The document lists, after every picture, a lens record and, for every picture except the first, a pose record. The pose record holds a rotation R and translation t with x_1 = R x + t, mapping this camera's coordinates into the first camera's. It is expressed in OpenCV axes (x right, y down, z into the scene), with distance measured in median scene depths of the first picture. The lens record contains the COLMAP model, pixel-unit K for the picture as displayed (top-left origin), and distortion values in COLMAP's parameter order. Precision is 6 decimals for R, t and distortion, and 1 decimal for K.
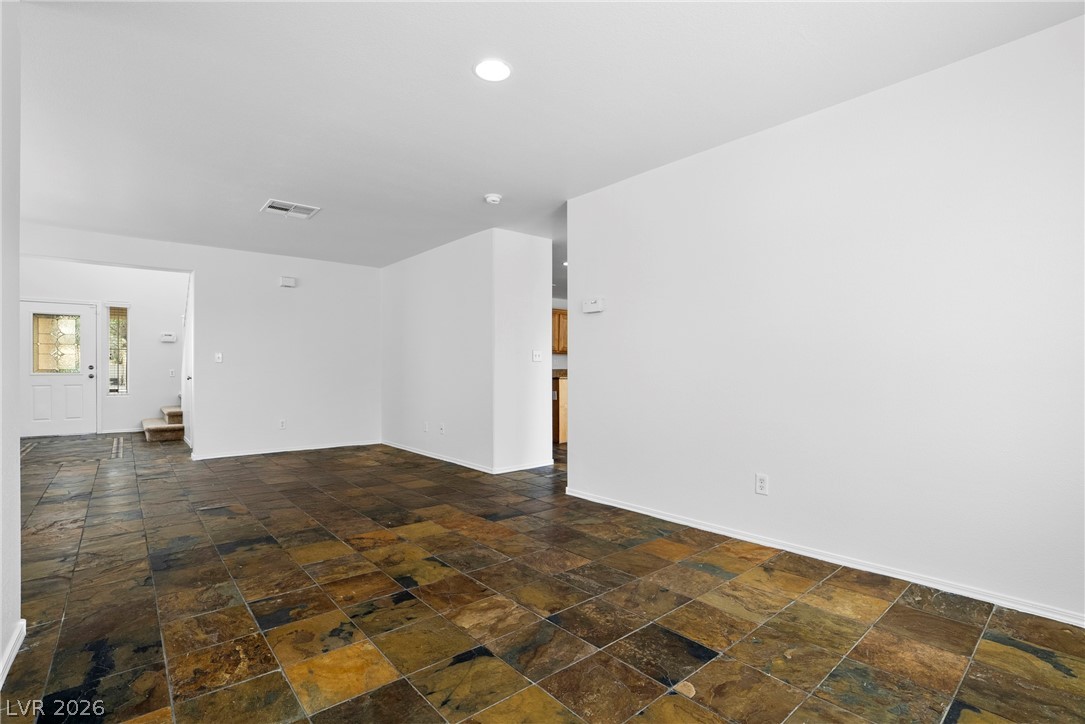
lens RADIAL K [[510.8, 0, 544.1], [0, 510.8, 374.7], [0, 0, 1]] dist [-0.071405, 0.028055]
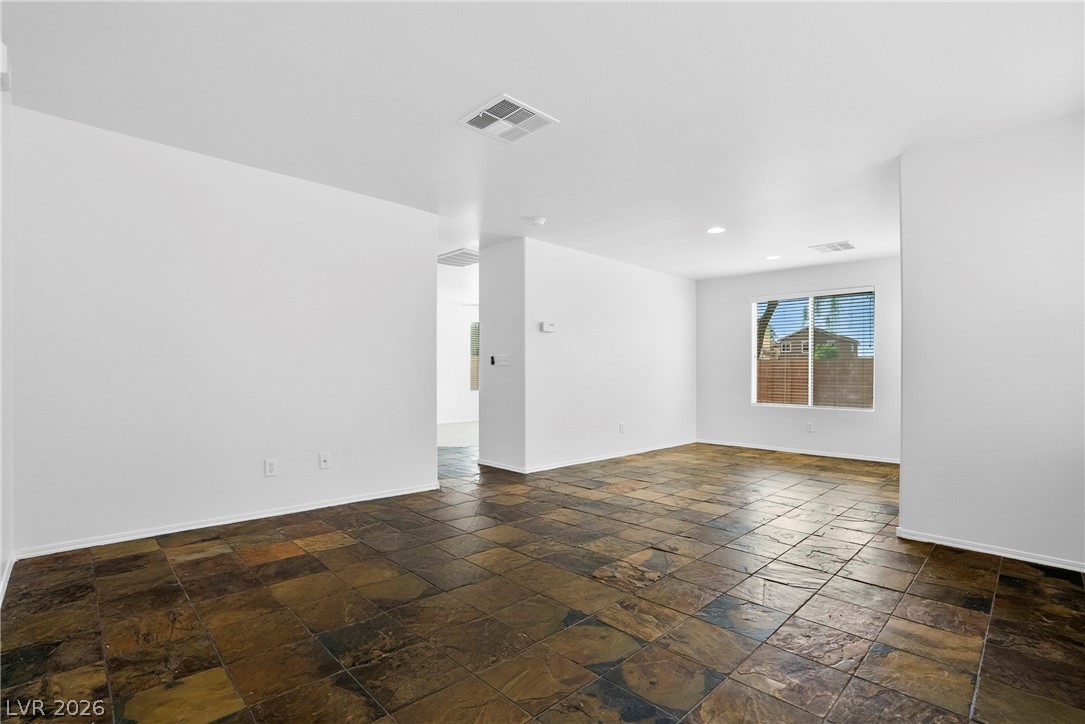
lens RADIAL K [[510.8, 0, 544.1], [0, 510.8, 374.7], [0, 0, 1]] dist [-0.071405, 0.028055]
pose [[-0.068865, -0.000675, 0.997626, -1.952555], [0.002381, 0.999997, 0.000841, -0.015273], [-0.997623, 0.002434, -0.068863, 1.695476]]
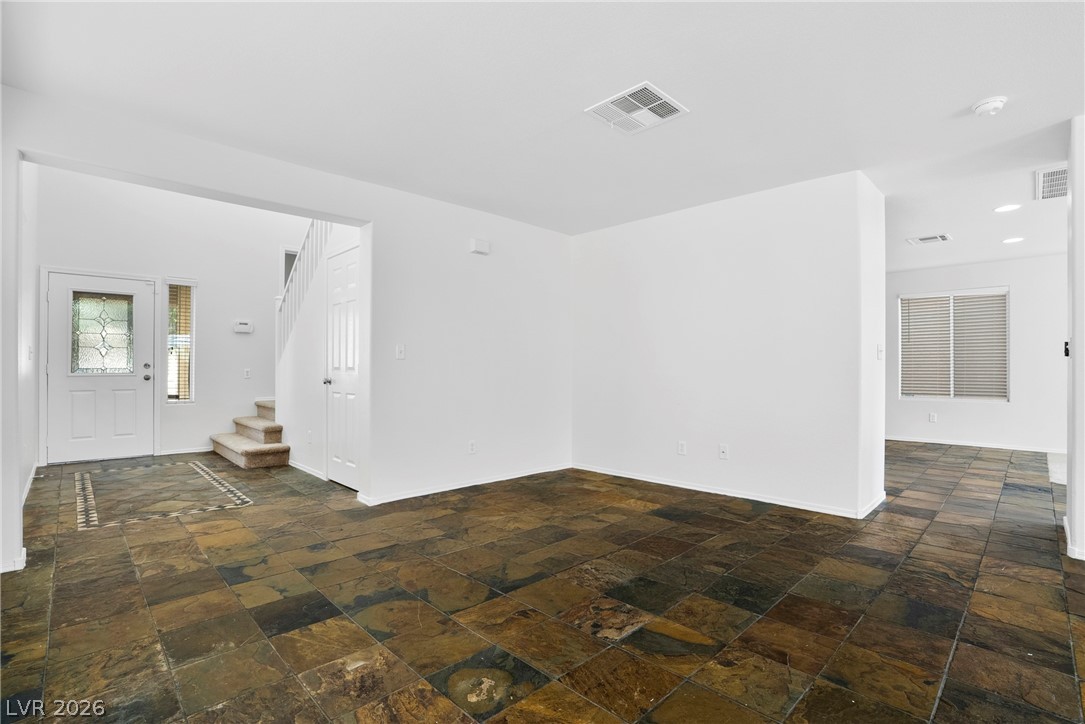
lens RADIAL K [[510.8, 0, 544.1], [0, 510.8, 374.7], [0, 0, 1]] dist [-0.071405, 0.028055]
pose [[0.997973, 0.003939, 0.063523, -1.124253], [-0.003826, 0.999991, -0.001904, -0.006094], [-0.063530, 0.001657, 0.997979, 0.667517]]
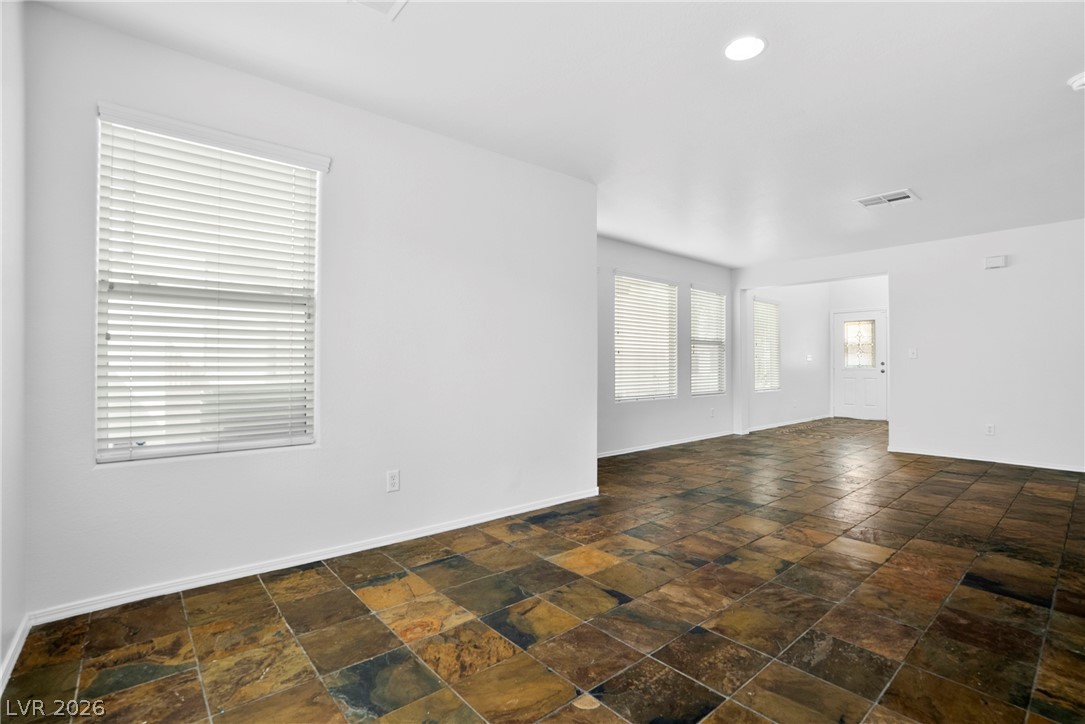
lens RADIAL K [[502.7, 0, 530.2], [0, 502.7, 362.0], [0, 0, 1]] dist [-0.071408, 0.024016]
pose [[-0.026720, -0.006386, -0.999623, 0.768149], [-0.012185, 0.999907, -0.006062, -0.003888], [0.999569, 0.012018, -0.026795, 0.574134]]
